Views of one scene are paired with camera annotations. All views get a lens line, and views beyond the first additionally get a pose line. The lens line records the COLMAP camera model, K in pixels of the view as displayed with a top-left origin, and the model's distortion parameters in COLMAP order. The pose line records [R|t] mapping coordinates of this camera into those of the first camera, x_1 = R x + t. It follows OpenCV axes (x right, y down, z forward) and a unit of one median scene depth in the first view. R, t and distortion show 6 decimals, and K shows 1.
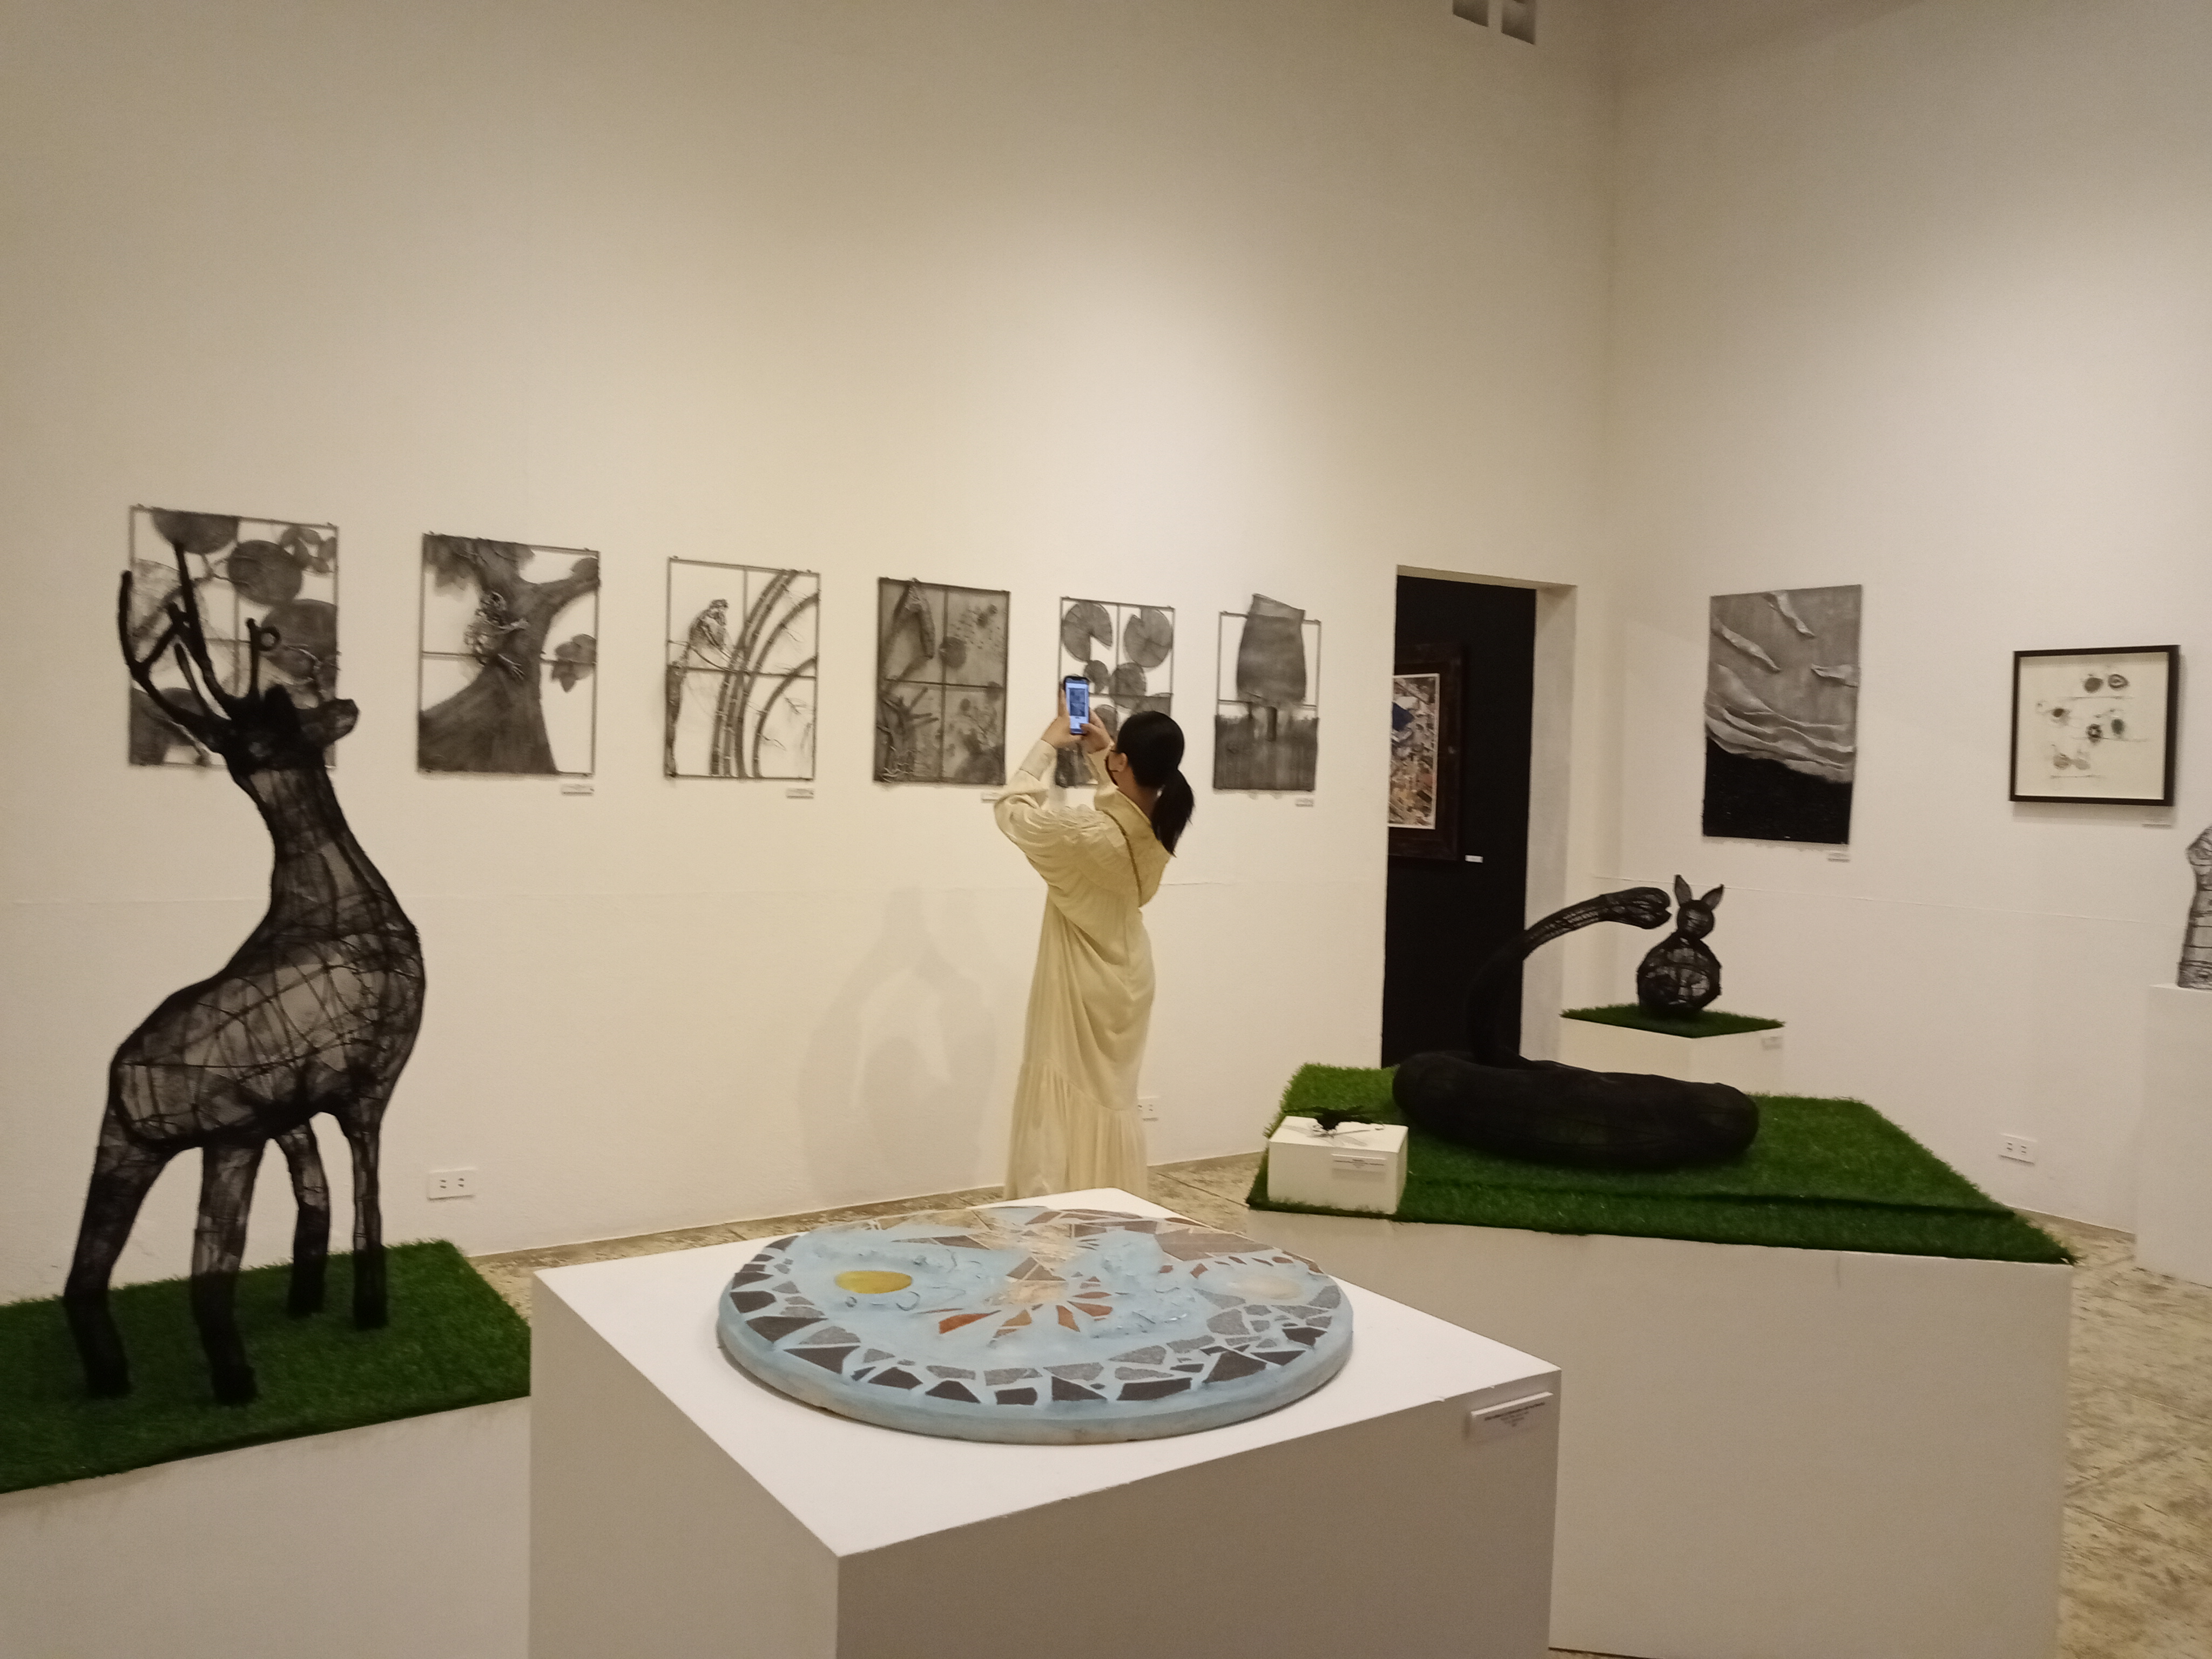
lens RADIAL K [[1695.4, 0, 1106.4], [0, 1695.4, 864.1], [0, 0, 1]] dist [0.025361, -0.065762]
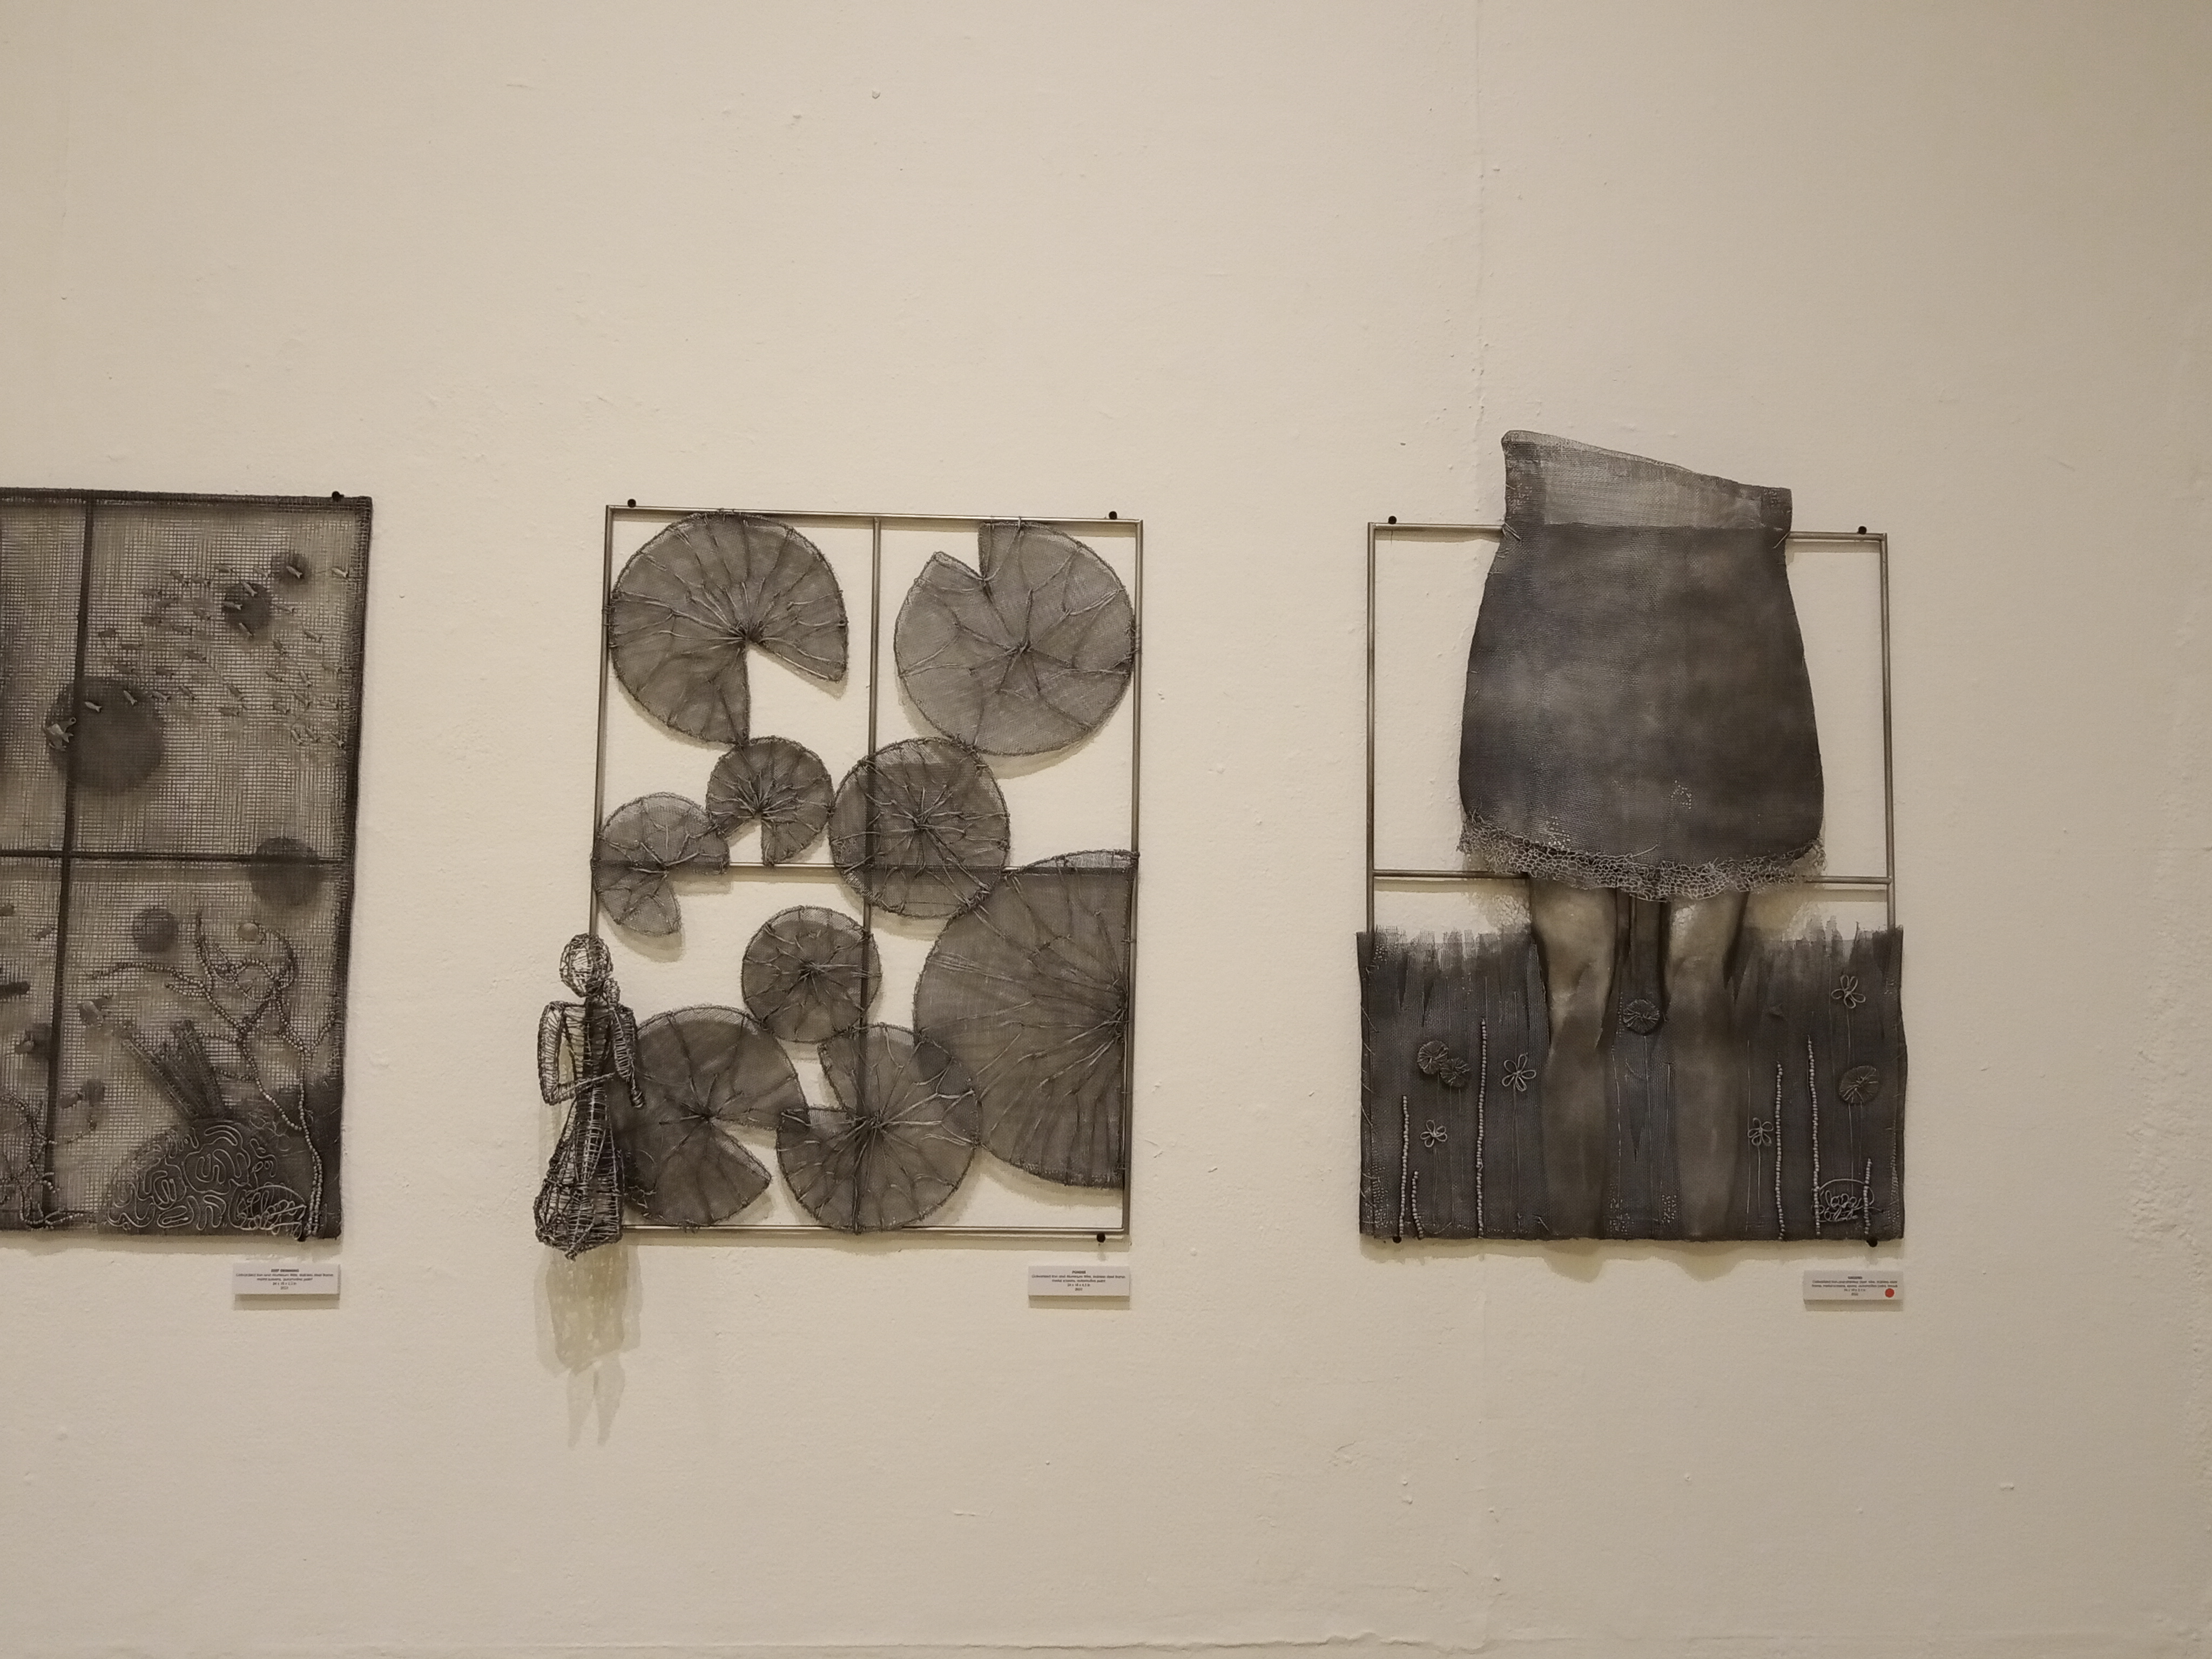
lens RADIAL K [[1695.4, 0, 1106.4], [0, 1695.4, 864.1], [0, 0, 1]] dist [0.025361, -0.065762]
pose [[0.854748, -0.068120, -0.514554, 0.177343], [-0.014815, 0.987745, -0.155373, -0.065835], [0.518832, 0.140428, 0.843263, 0.859211]]
